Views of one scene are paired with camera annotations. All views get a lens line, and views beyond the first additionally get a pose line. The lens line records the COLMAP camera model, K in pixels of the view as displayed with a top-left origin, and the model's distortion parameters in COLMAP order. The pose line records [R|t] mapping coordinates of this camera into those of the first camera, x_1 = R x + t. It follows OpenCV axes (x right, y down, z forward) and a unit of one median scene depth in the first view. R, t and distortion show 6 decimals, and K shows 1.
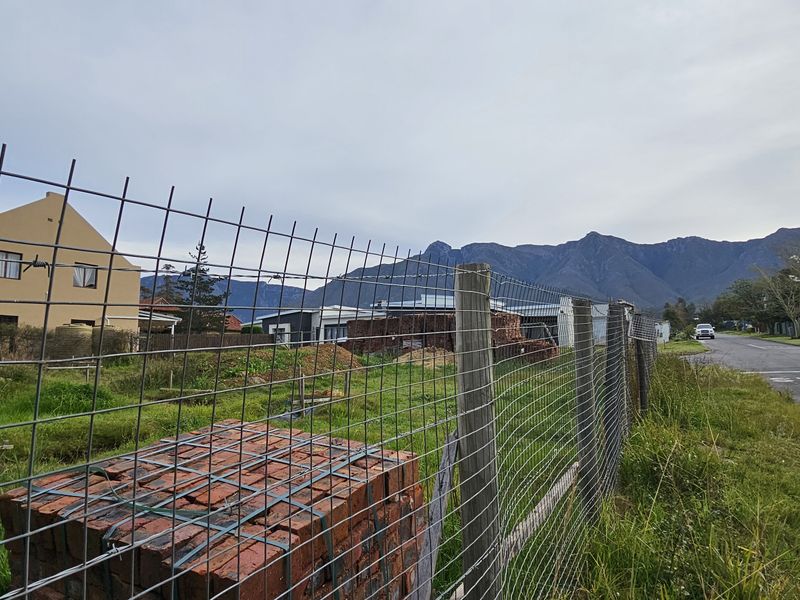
lens RADIAL K [[516.5, 0, 395.4], [0, 516.5, 305.4], [0, 0, 1]] dist [-0.002168, -0.002401]
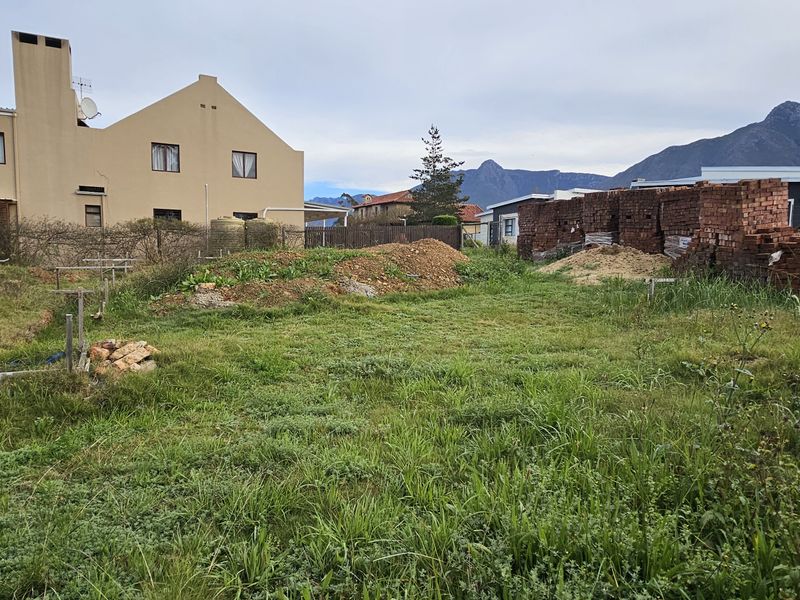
lens RADIAL K [[517.0, 0, 391.6], [0, 517.0, 303.5], [0, 0, 1]] dist [0.000236, -0.001836]
pose [[0.852378, 0.068822, -0.518377, 0.067658], [0.038241, 0.980444, 0.193048, 0.009256], [0.521526, -0.184373, 0.833077, 0.150913]]
